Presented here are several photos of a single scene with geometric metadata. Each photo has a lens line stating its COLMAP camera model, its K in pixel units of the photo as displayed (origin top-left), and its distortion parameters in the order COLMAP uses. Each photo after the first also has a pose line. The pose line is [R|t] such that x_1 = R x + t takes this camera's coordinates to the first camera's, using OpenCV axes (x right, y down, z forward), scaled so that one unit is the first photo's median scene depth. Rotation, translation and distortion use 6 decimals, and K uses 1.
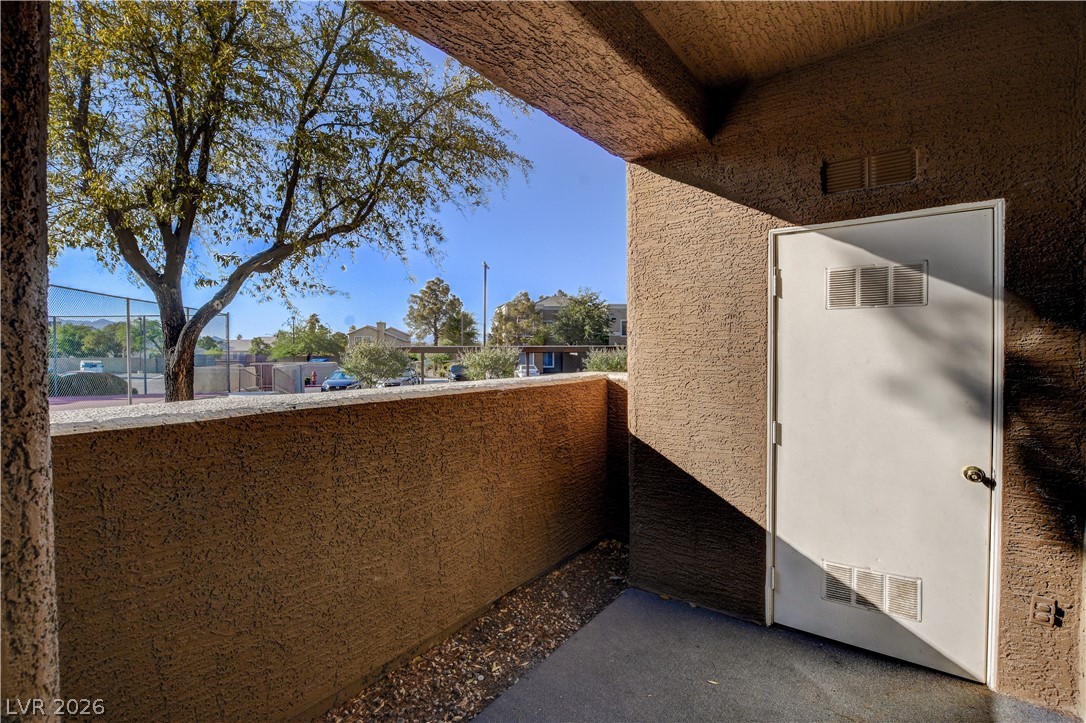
lens RADIAL K [[500.7, 0, 563.0], [0, 500.7, 351.6], [0, 0, 1]] dist [-0.026432, 0.005214]
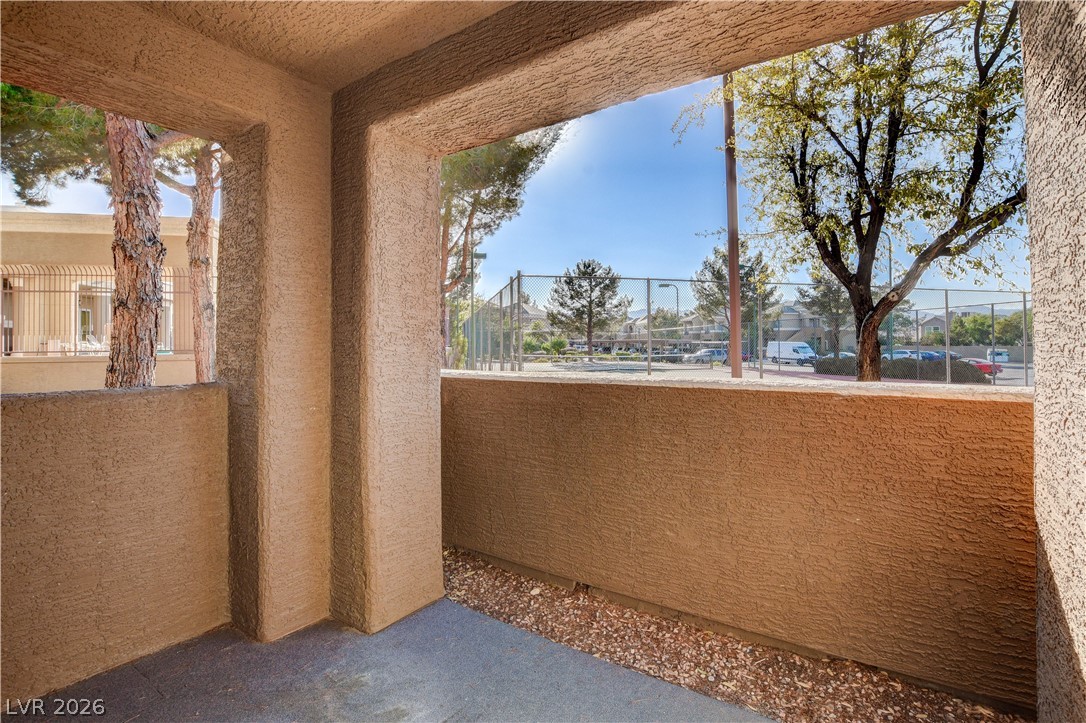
lens RADIAL K [[500.7, 0, 546.8], [0, 500.7, 344.0], [0, 0, 1]] dist [-0.026432, 0.005214]
pose [[0.028352, 0.003566, -0.999592, 0.318863], [0.004881, 0.999981, 0.003706, -0.003017], [0.999586, -0.004984, 0.028334, 0.259649]]
